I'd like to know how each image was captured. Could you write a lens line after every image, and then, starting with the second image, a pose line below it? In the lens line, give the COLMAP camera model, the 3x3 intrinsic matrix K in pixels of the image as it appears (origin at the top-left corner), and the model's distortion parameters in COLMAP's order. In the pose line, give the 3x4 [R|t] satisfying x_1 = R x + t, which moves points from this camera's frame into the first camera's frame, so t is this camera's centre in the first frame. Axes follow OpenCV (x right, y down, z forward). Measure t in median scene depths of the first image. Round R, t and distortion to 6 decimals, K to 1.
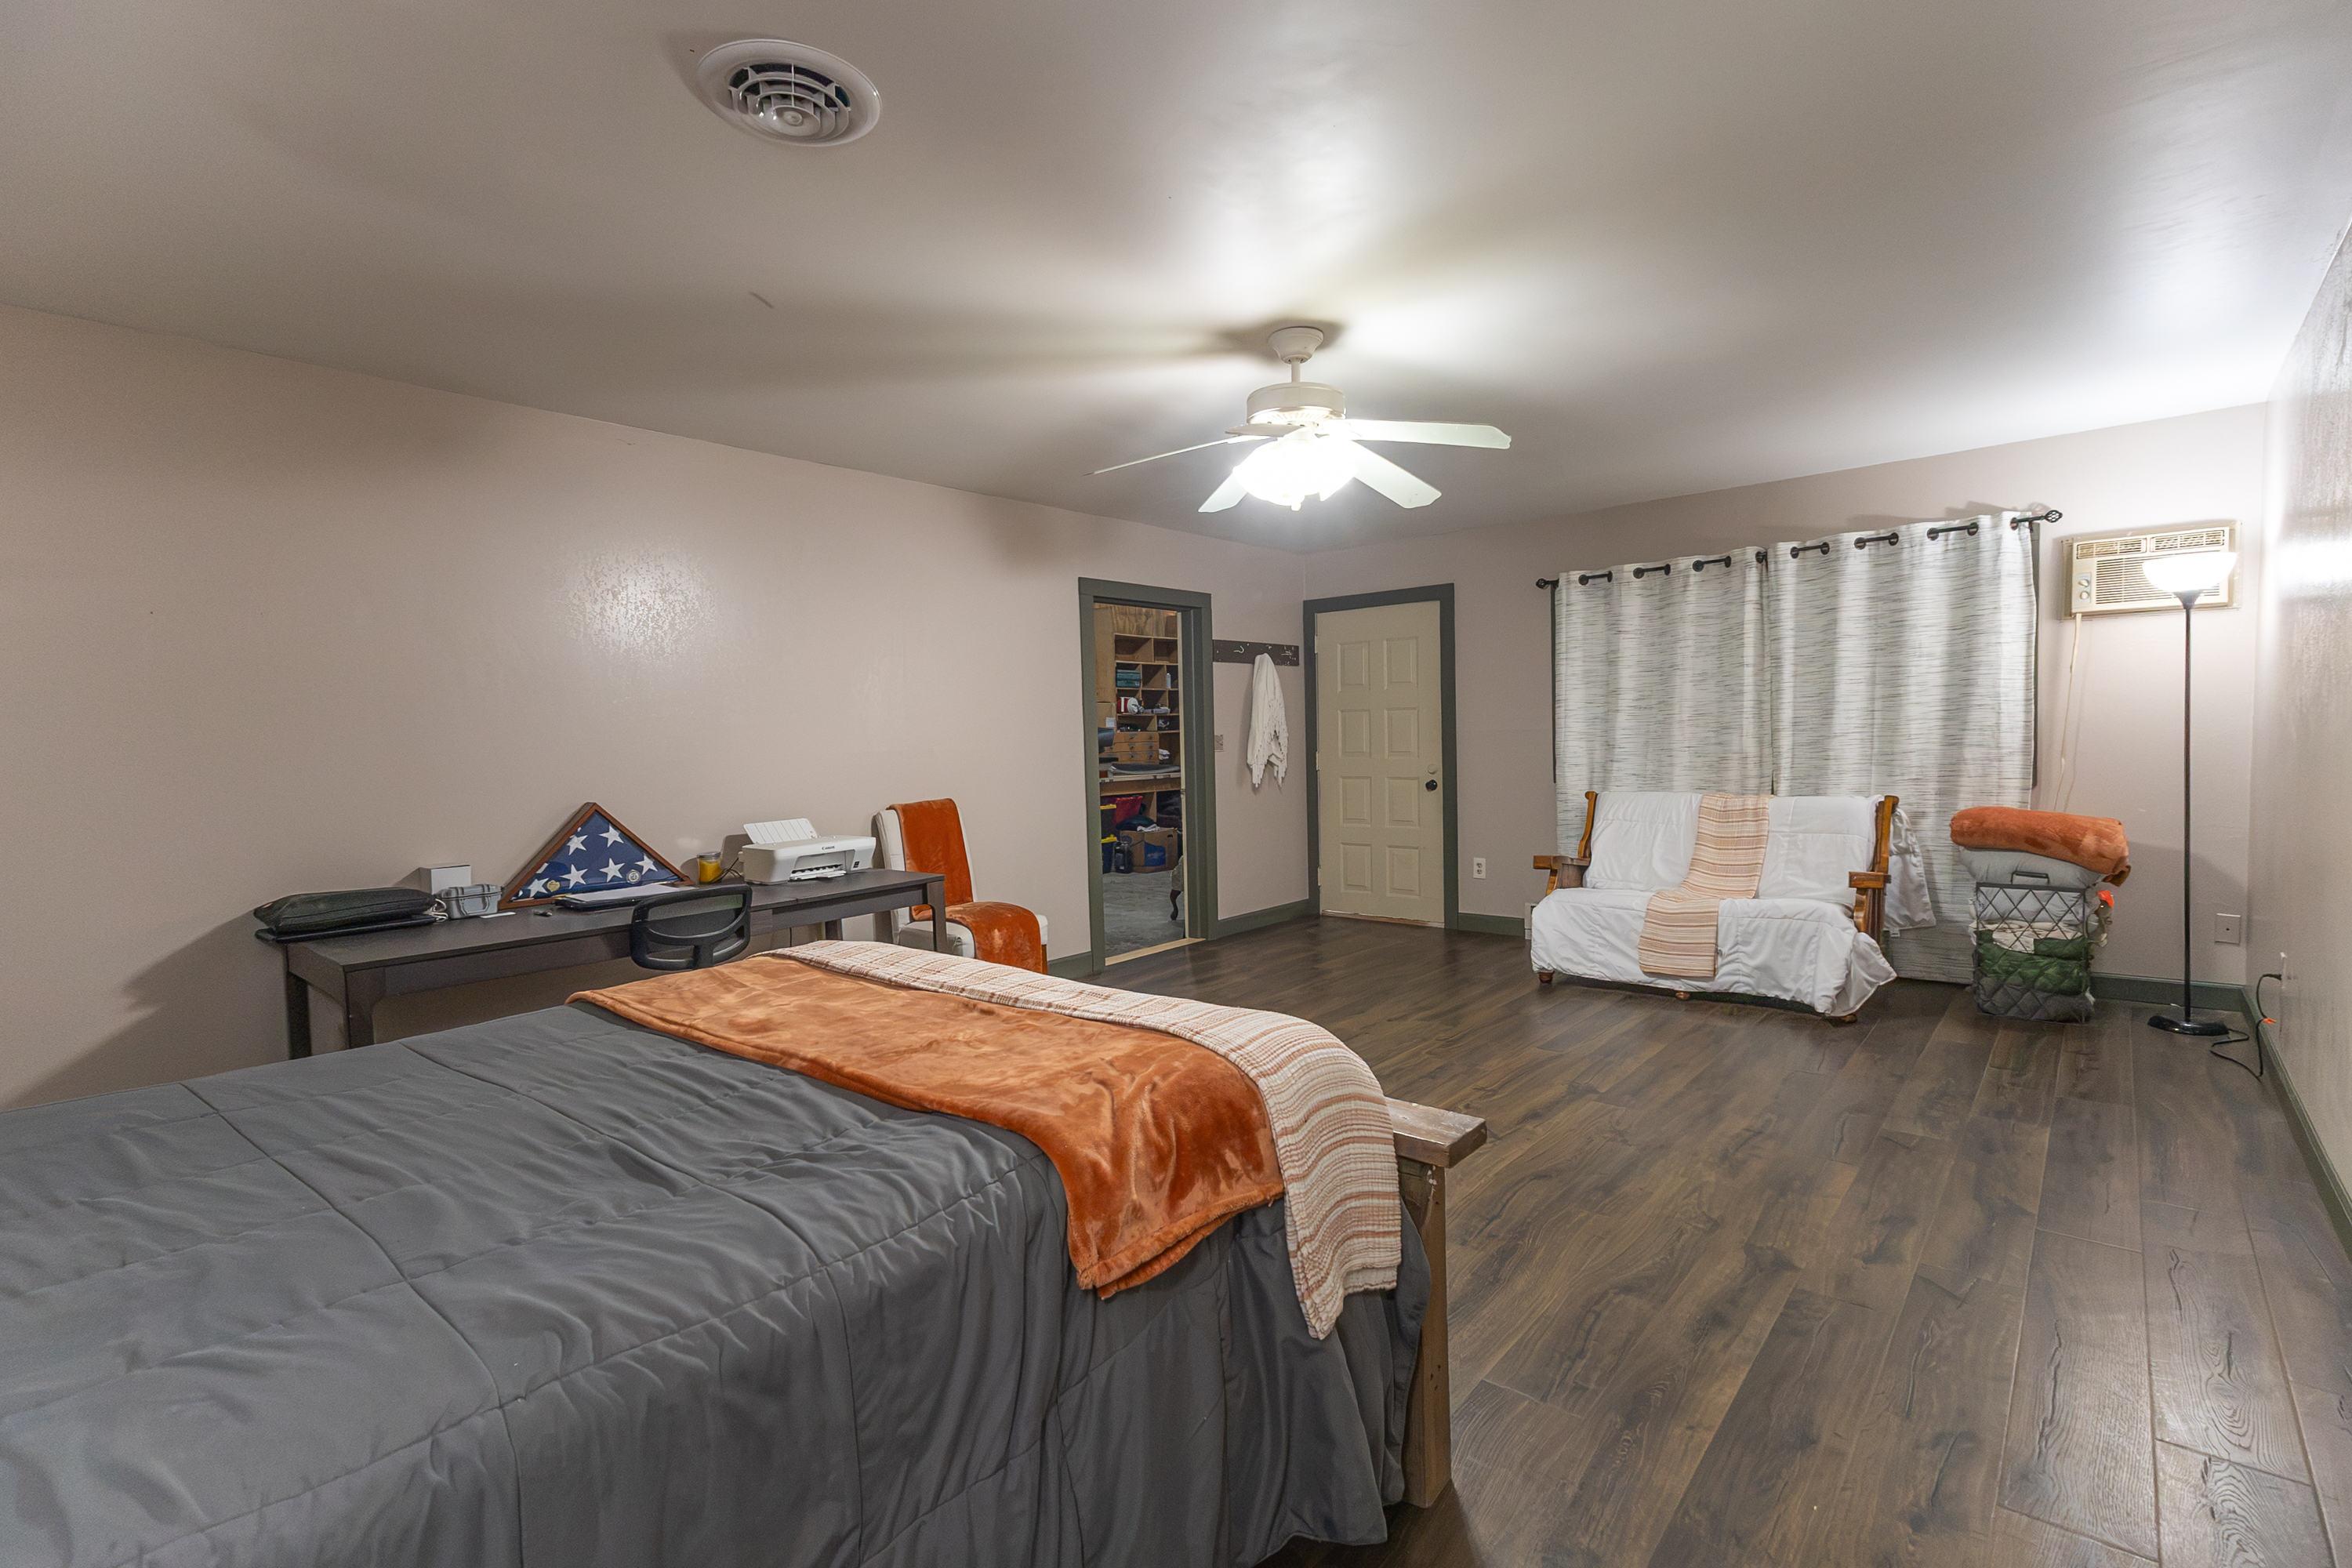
lens RADIAL K [[1084.4, 0, 1185.9], [0, 1084.4, 789.0], [0, 0, 1]] dist [0.019289, -0.000105]
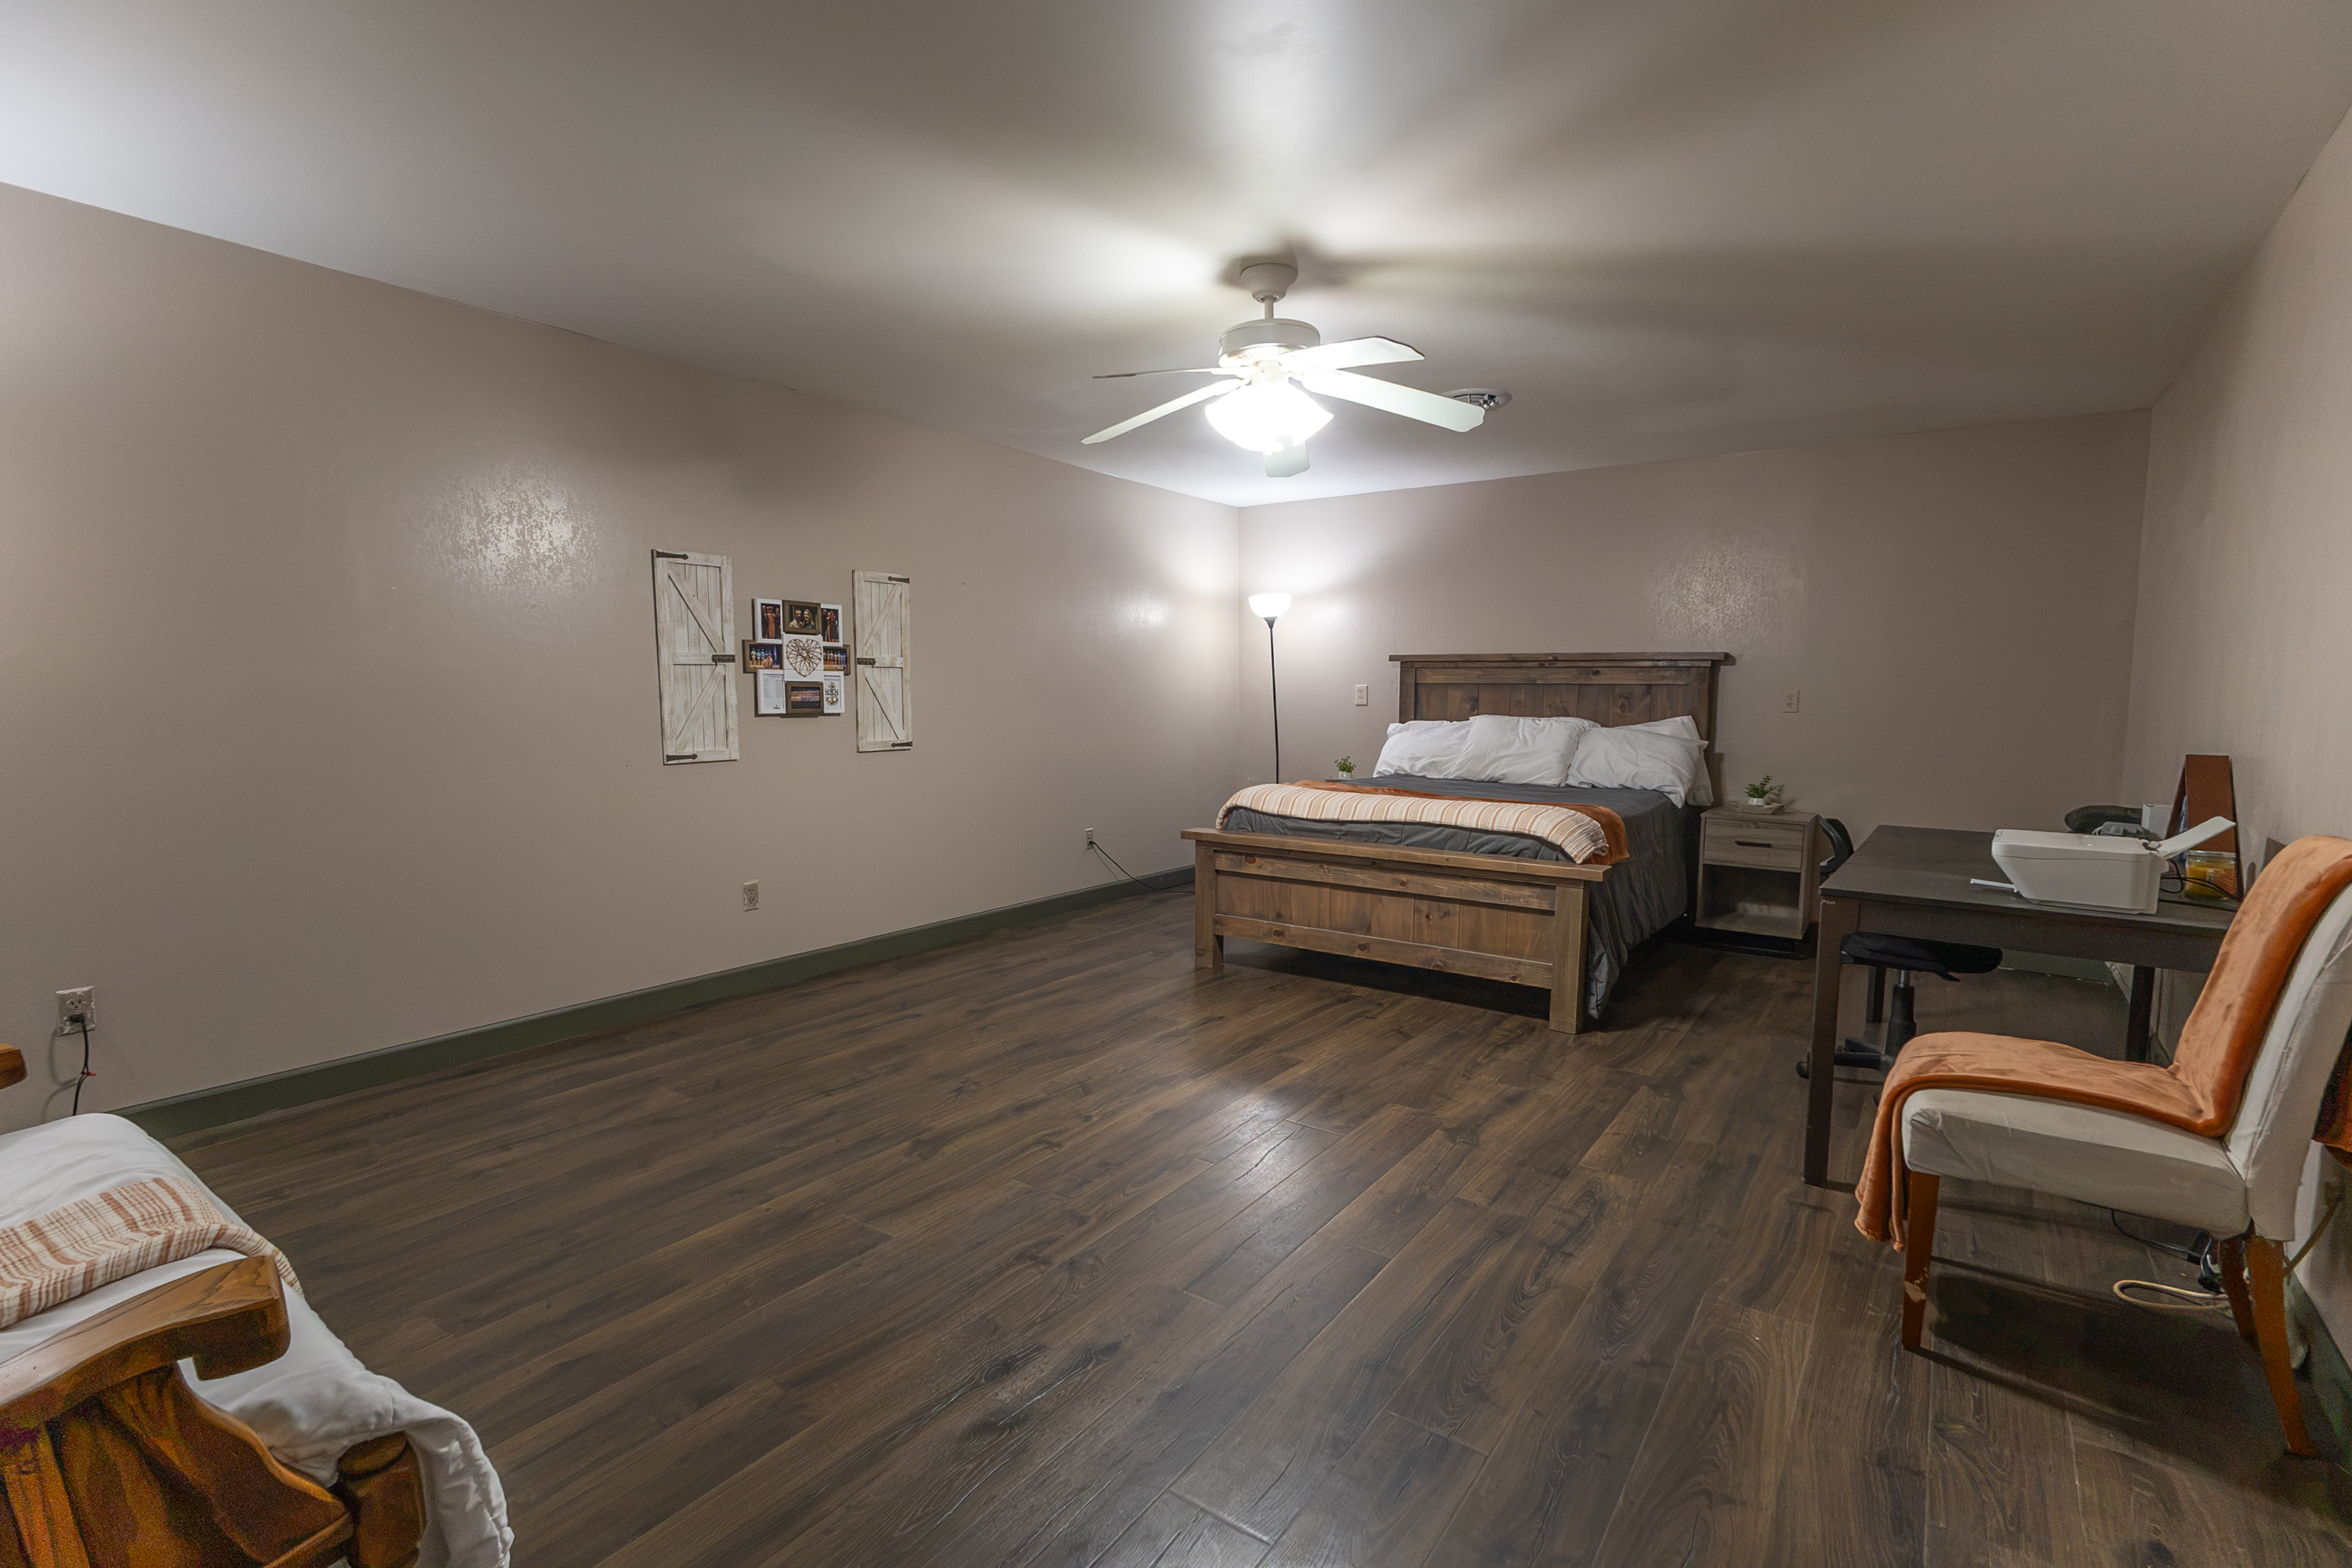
lens RADIAL K [[1084.4, 0, 1185.9], [0, 1084.4, 789.0], [0, 0, 1]] dist [0.019289, -0.000105]
pose [[-0.996429, 0.027872, -0.079706, 0.259668], [0.014995, 0.987356, 0.157806, -0.122466], [0.083096, 0.156047, -0.984248, 1.988050]]
